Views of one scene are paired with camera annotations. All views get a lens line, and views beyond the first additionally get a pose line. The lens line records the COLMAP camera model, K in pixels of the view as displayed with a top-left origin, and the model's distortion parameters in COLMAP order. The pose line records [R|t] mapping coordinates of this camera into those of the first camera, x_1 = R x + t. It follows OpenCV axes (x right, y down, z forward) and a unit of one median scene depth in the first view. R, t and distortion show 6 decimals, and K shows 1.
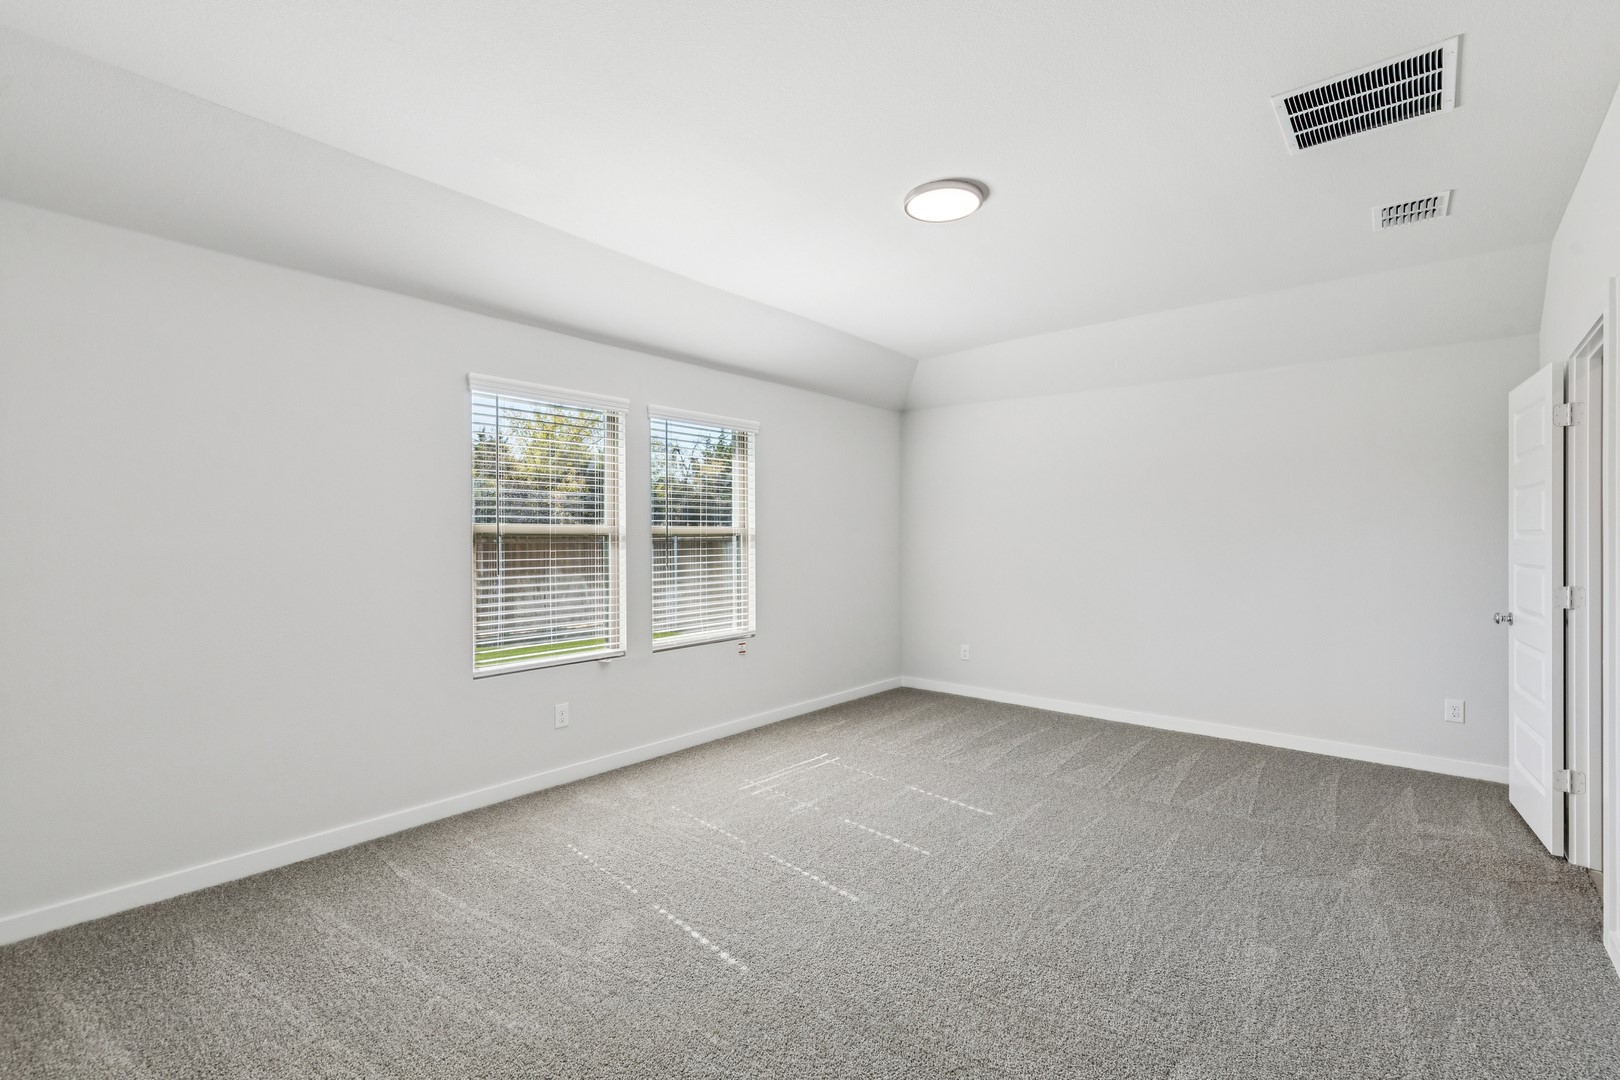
lens RADIAL K [[732.5, 0, 818.6], [0, 732.5, 542.9], [0, 0, 1]] dist [0.006444, 0.000452]
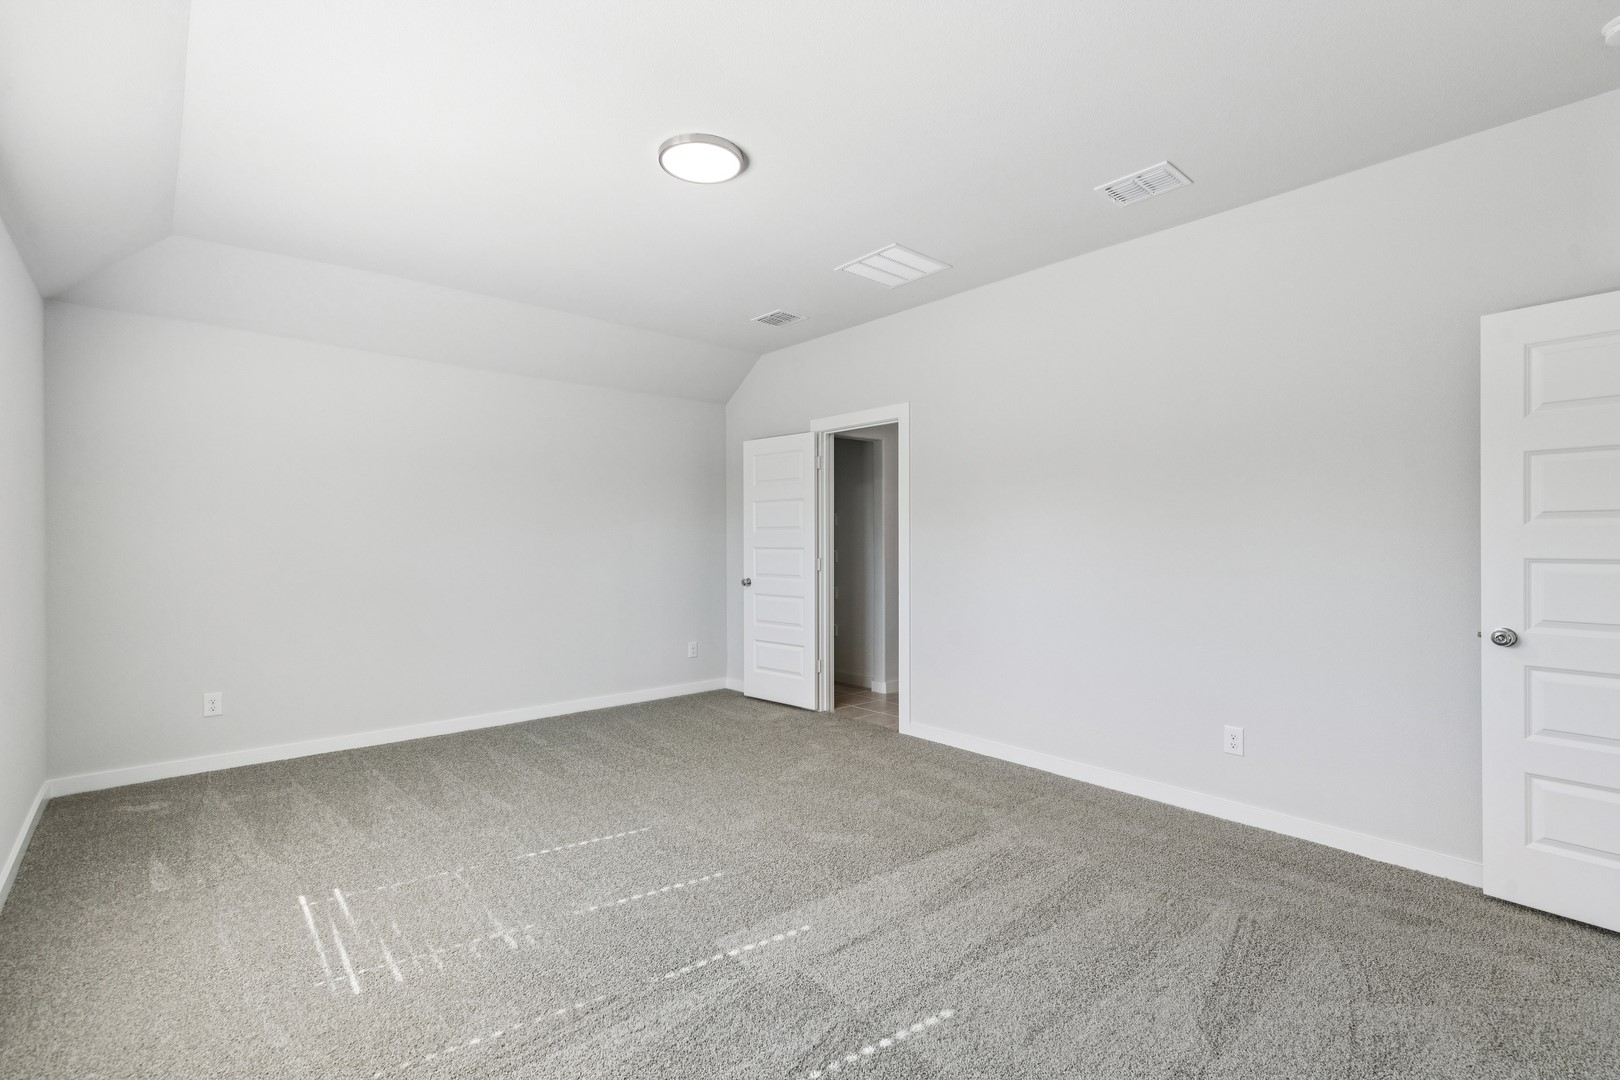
lens RADIAL K [[716.2, 0, 810.0], [0, 716.2, 540.0], [0, 0, 1]] dist [0.000537, -0.000025]
pose [[0.147354, -0.002108, 0.989082, -0.506383], [0.009760, 0.999952, 0.000678, 0.009113], [-0.989036, 0.009553, 0.147367, 0.526436]]
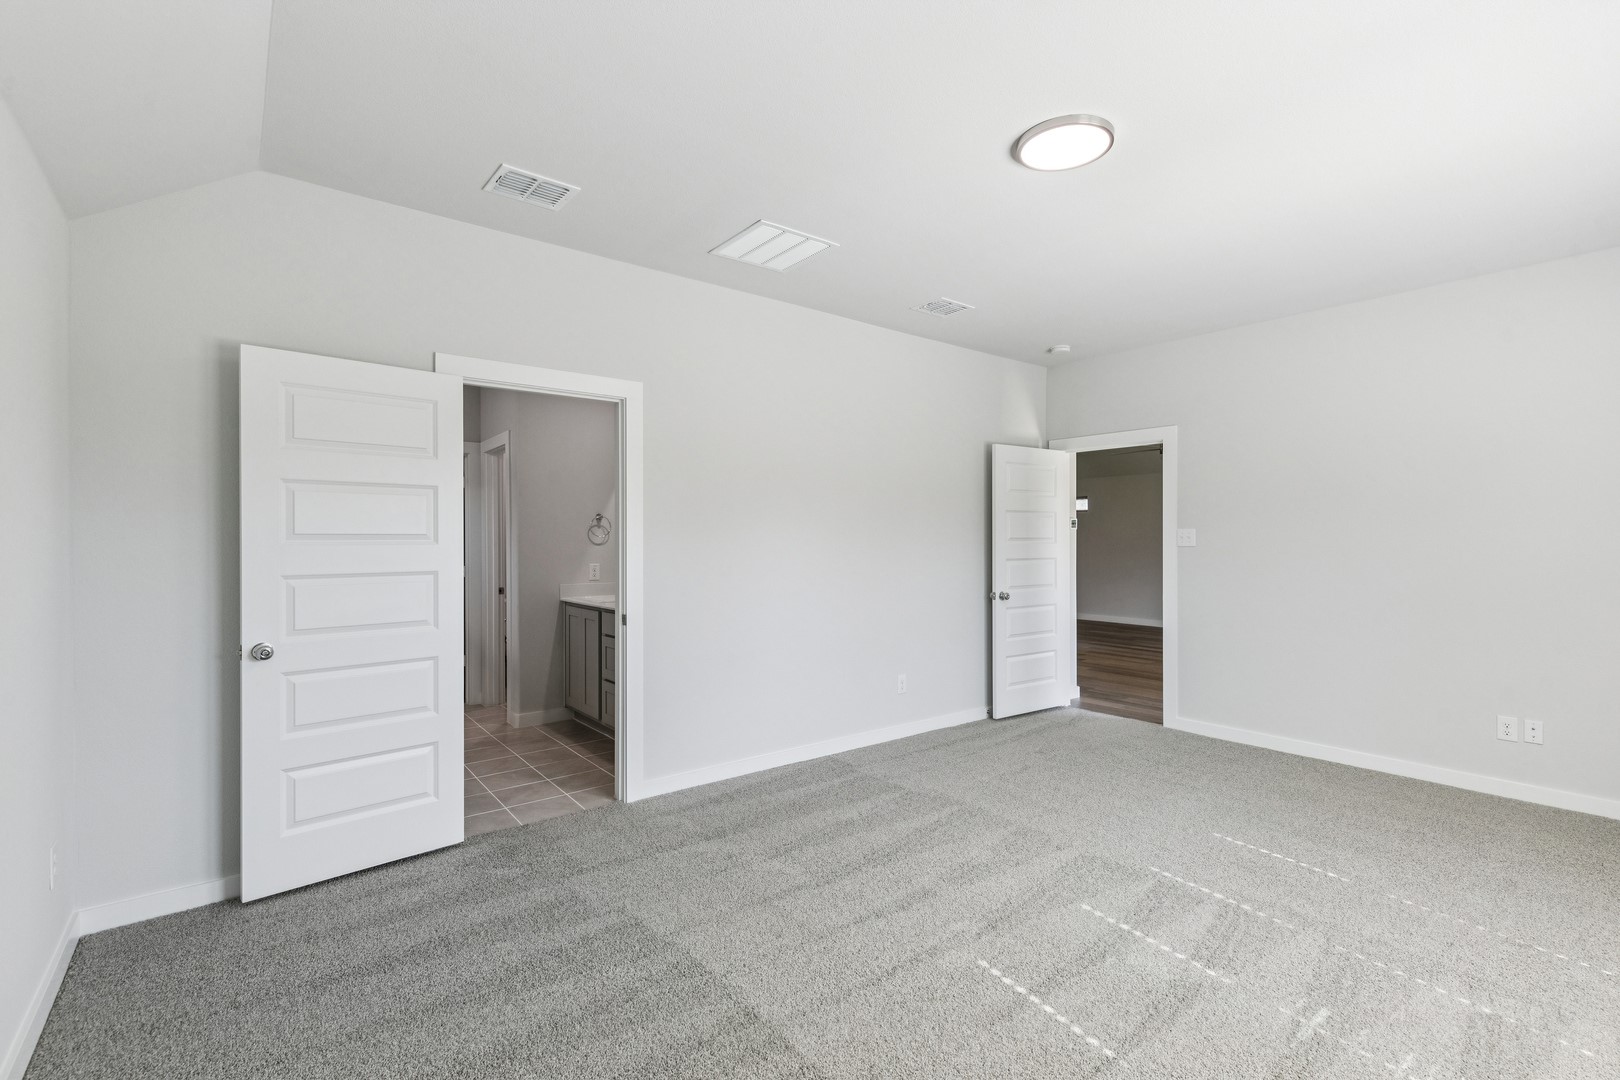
lens RADIAL K [[732.5, 0, 818.6], [0, 732.5, 542.9], [0, 0, 1]] dist [0.006444, 0.000452]
pose [[-0.978241, 0.014761, 0.206948, 0.201205], [0.014172, 0.999890, -0.004327, 0.005104], [-0.206989, -0.001300, -0.978342, 1.368449]]
